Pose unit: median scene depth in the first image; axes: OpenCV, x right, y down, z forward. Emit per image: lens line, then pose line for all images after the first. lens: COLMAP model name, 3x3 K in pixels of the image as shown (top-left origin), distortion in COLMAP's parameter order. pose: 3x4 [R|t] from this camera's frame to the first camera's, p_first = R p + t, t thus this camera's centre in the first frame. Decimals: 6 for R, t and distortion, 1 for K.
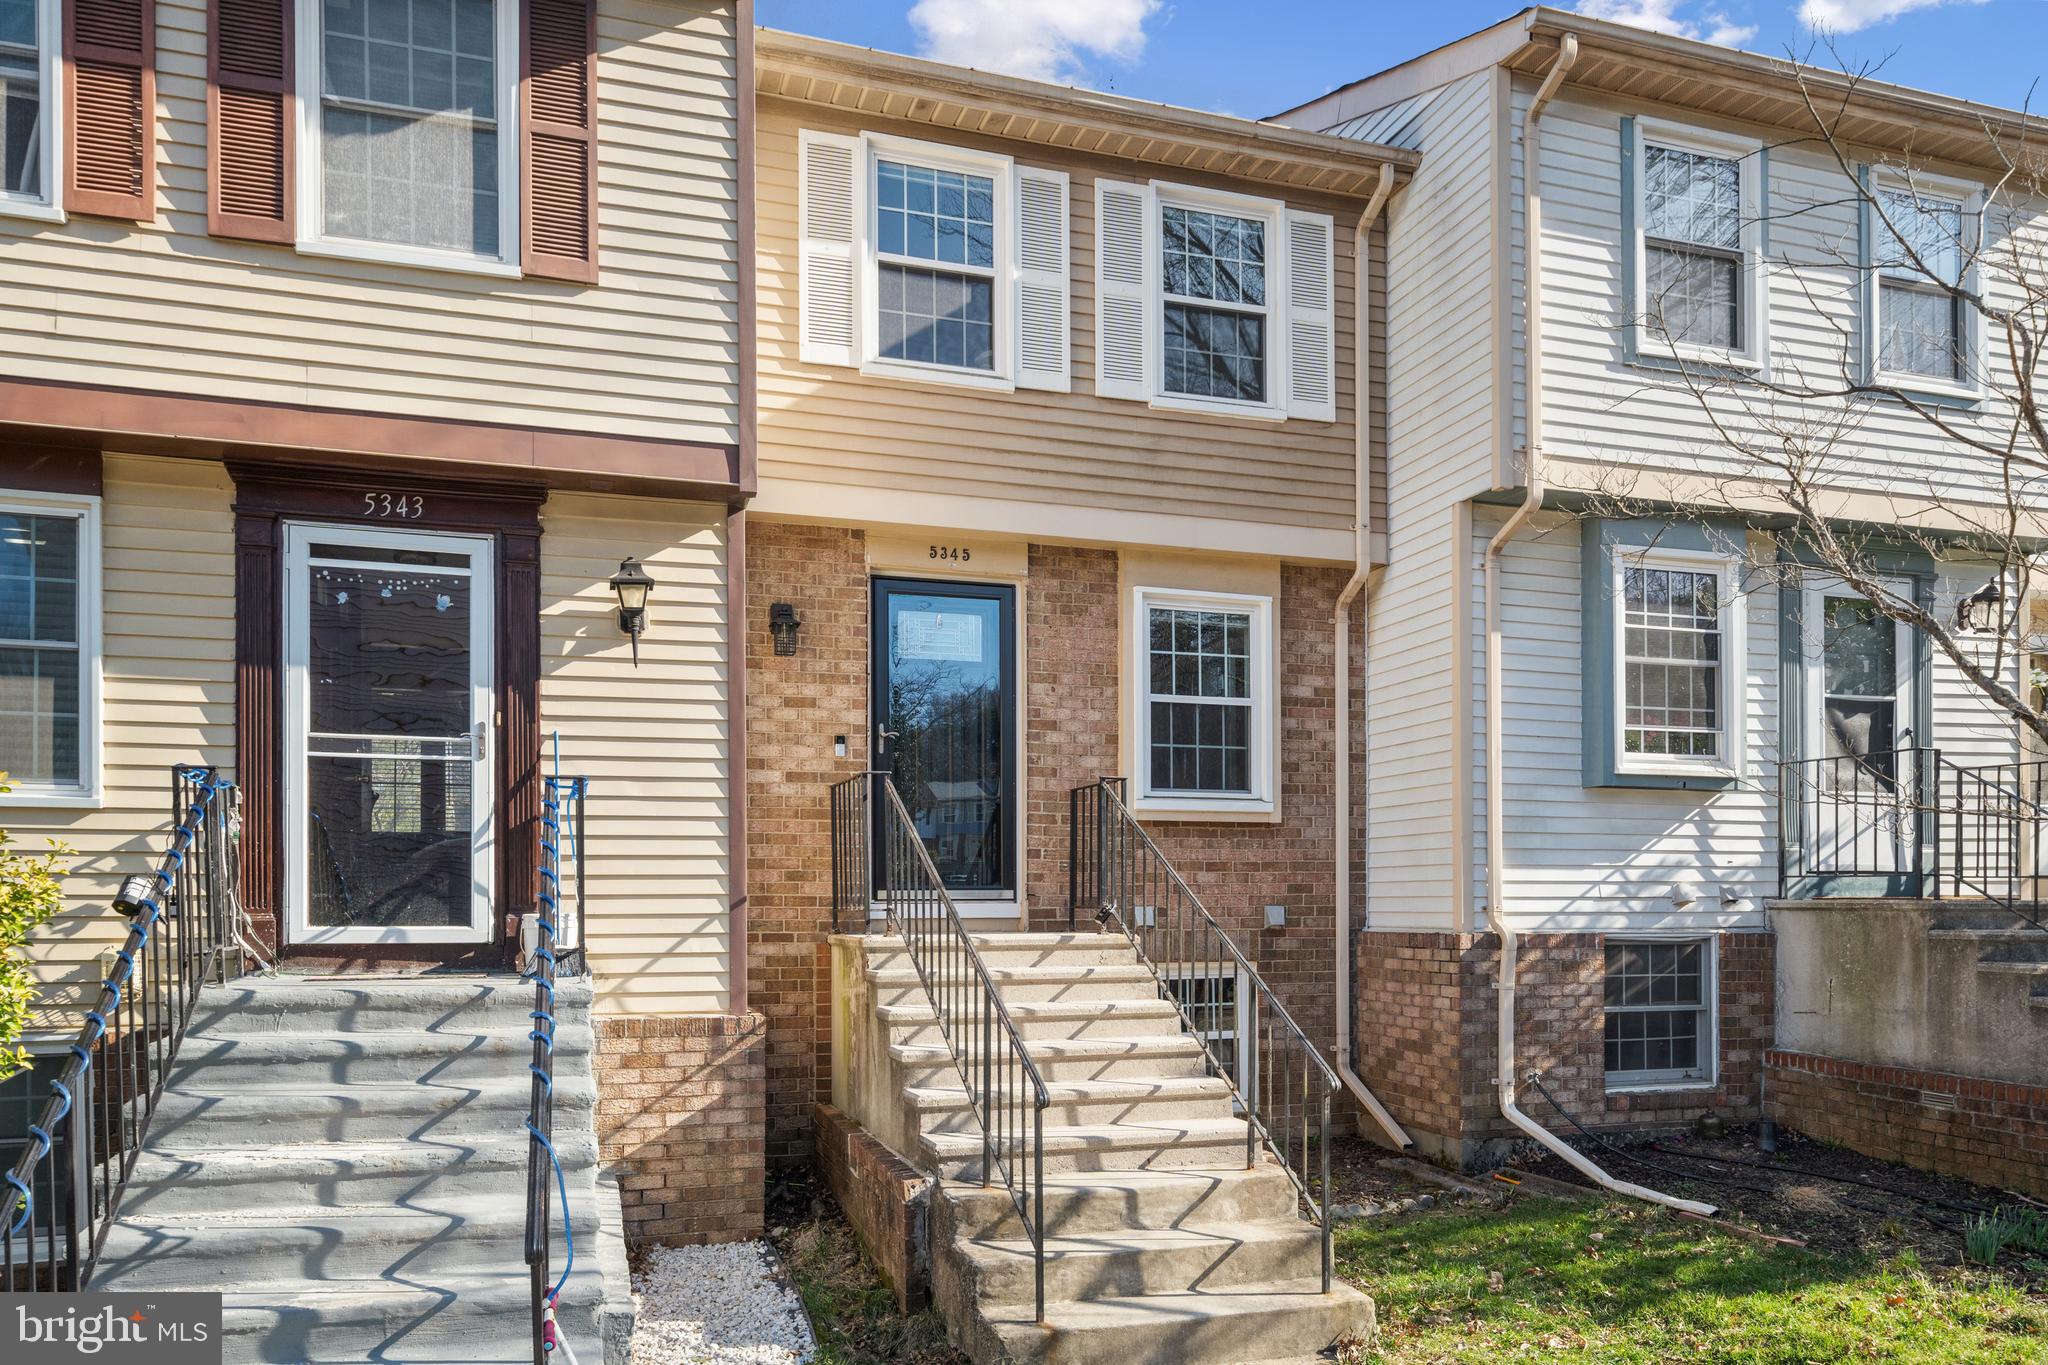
lens RADIAL K [[1437.4, 0, 1024.3], [0, 1437.4, 708.1], [0, 0, 1]] dist [0.002253, -0.002001]
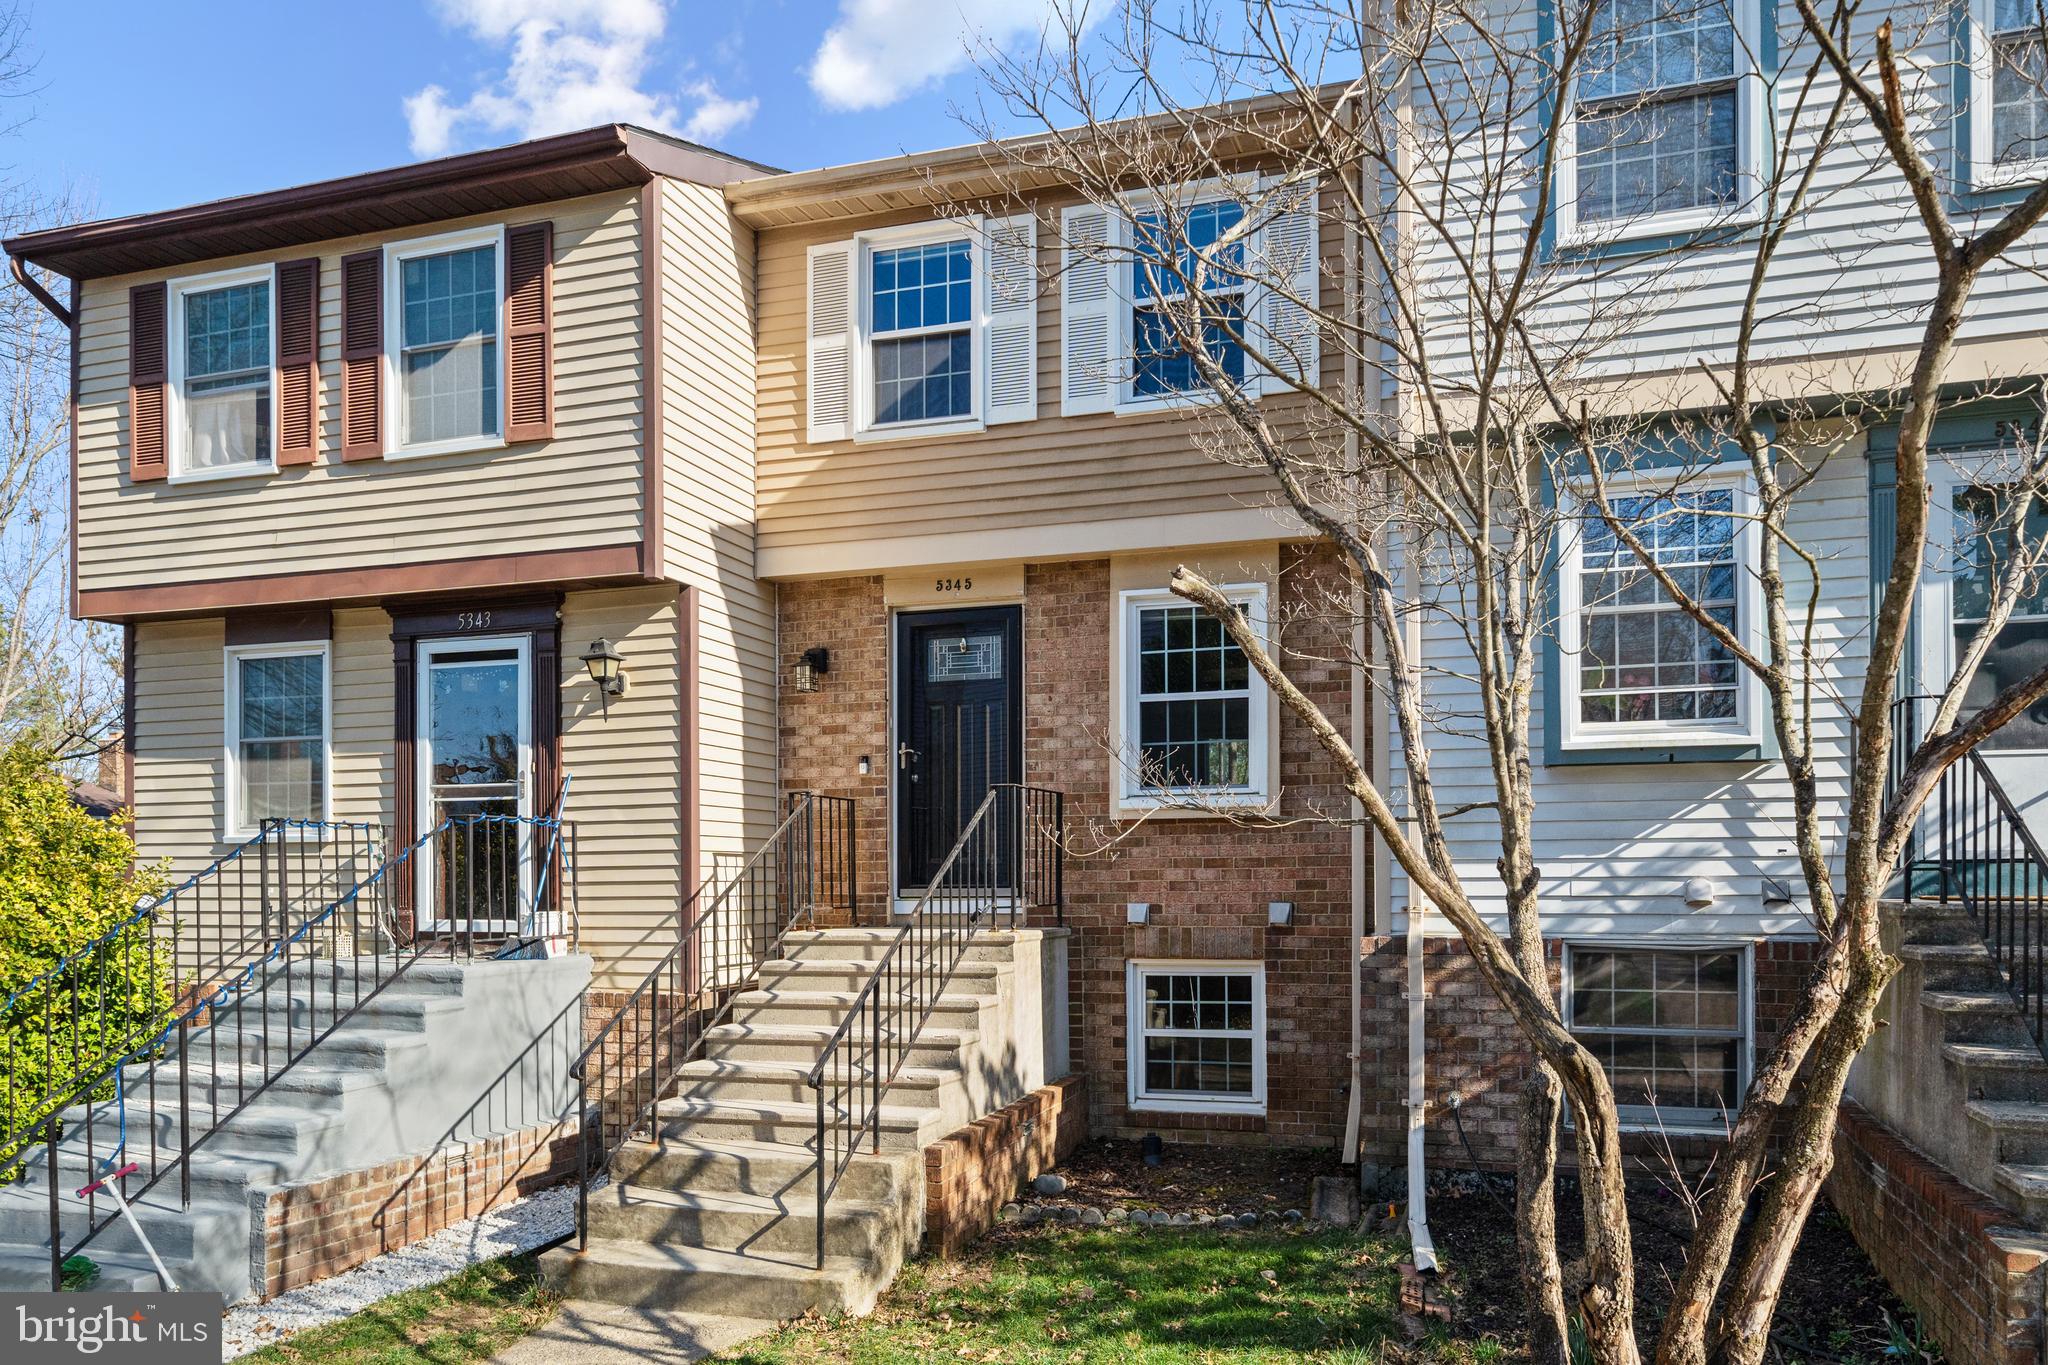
lens RADIAL K [[1411.7, 0, 1024.0], [0, 1411.7, 682.5], [0, 0, 1]] dist [0.003014, 0.002492]
pose [[0.814490, -0.084586, -0.573979, 0.634854], [0.083825, 0.996091, -0.027842, 0.002678], [0.574090, -0.025436, 0.818397, 0.140714]]
